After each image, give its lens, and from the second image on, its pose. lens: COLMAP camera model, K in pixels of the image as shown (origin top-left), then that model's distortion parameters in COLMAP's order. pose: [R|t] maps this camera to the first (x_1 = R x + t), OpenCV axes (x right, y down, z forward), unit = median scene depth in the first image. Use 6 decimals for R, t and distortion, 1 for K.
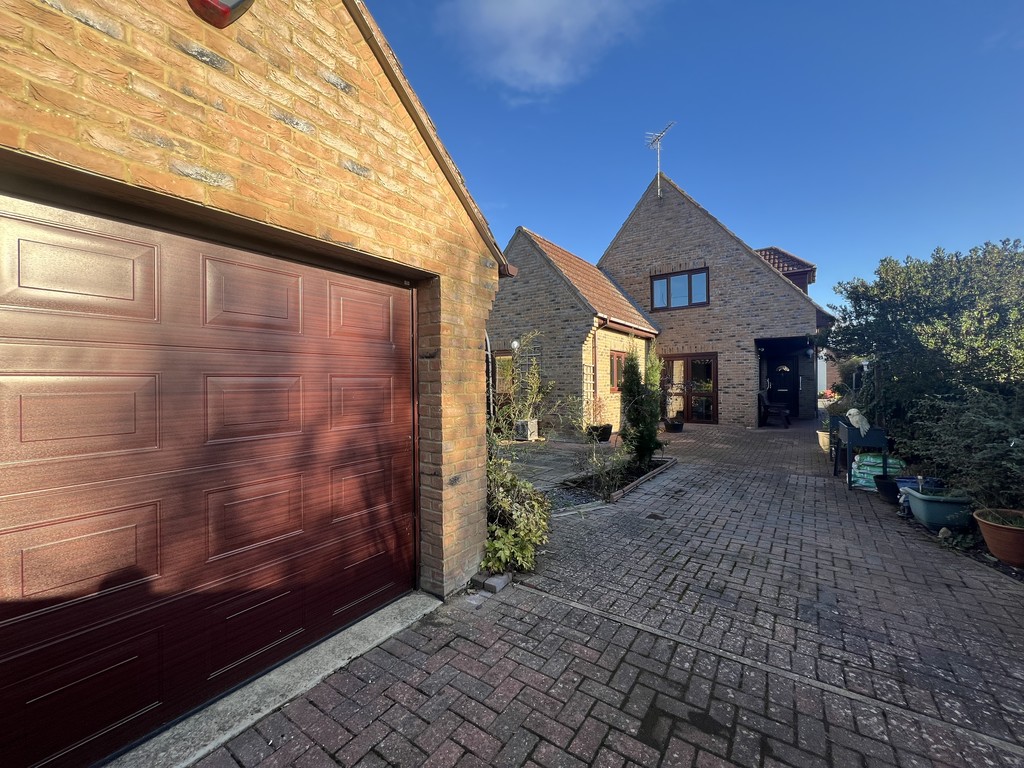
lens RADIAL K [[411.7, 0, 507.2], [0, 411.7, 384.0], [0, 0, 1]] dist [-0.012468, -0.000328]
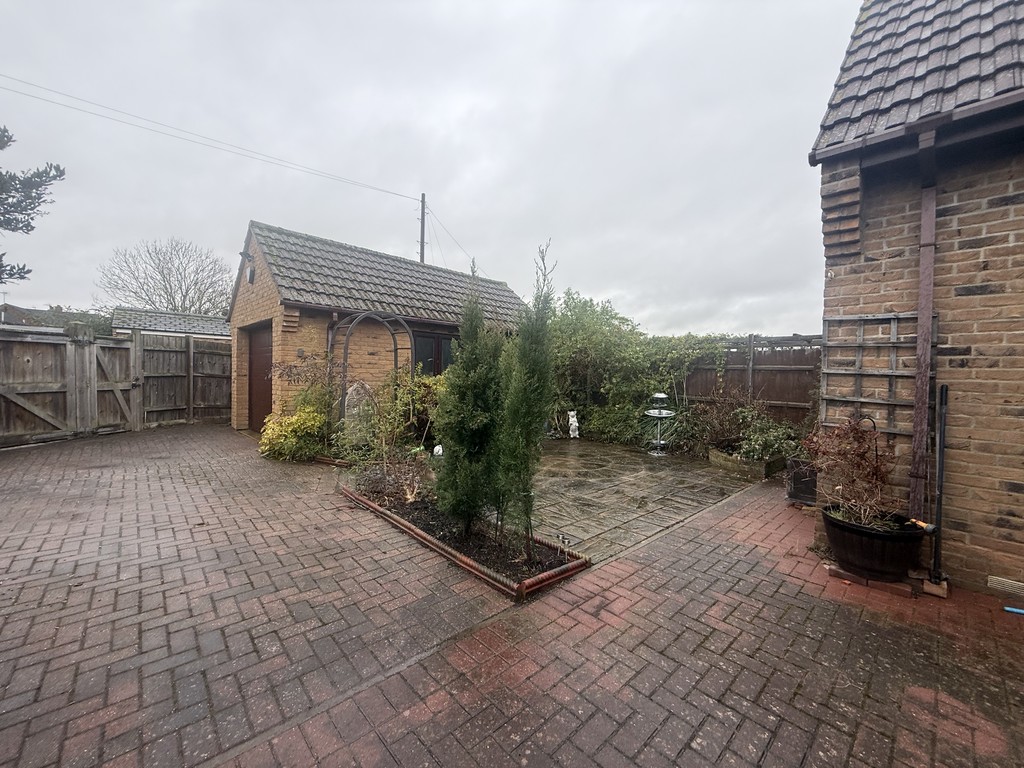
lens RADIAL K [[410.4, 0, 508.8], [0, 410.4, 383.7], [0, 0, 1]] dist [0.004435, 0.000066]
pose [[-0.190533, 0.028539, -0.981266, 0.517896], [-0.023754, 0.999151, 0.033672, 0.000339], [0.981393, 0.029725, -0.189693, 0.735531]]
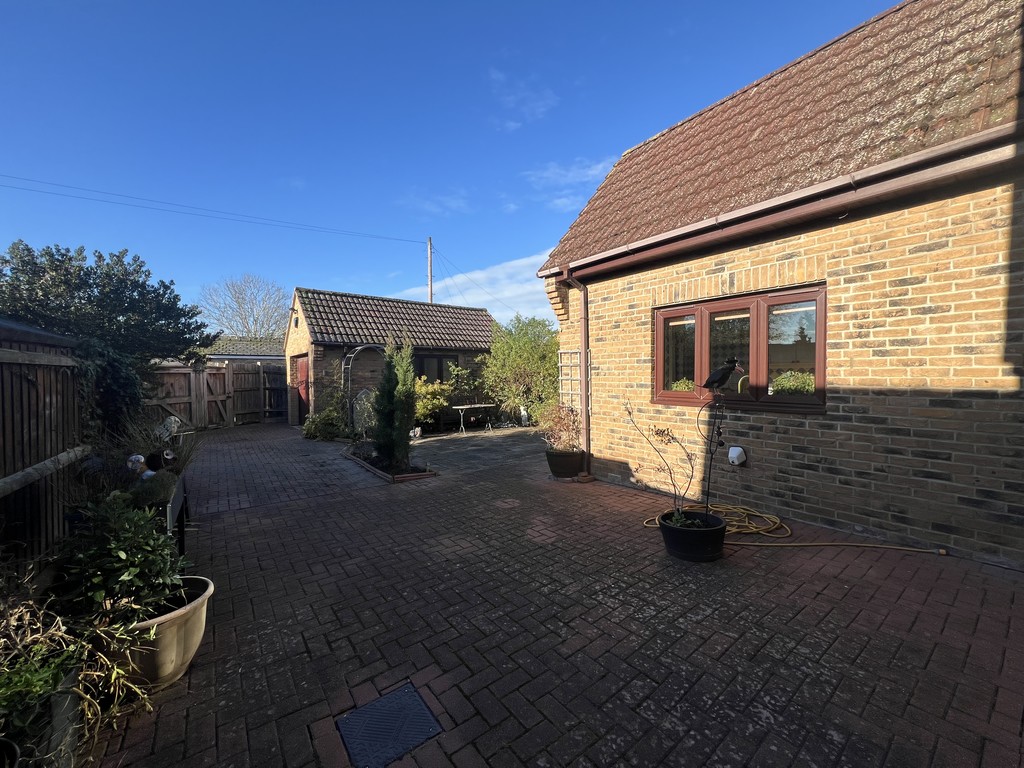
lens RADIAL K [[411.7, 0, 508.7], [0, 411.7, 385.3], [0, 0, 1]] dist [-0.012468, -0.000328]
pose [[-0.302307, 0.028881, -0.952773, 0.763352], [0.009209, 0.999583, 0.027378, -0.011632], [0.953166, -0.000498, -0.302446, 1.017677]]
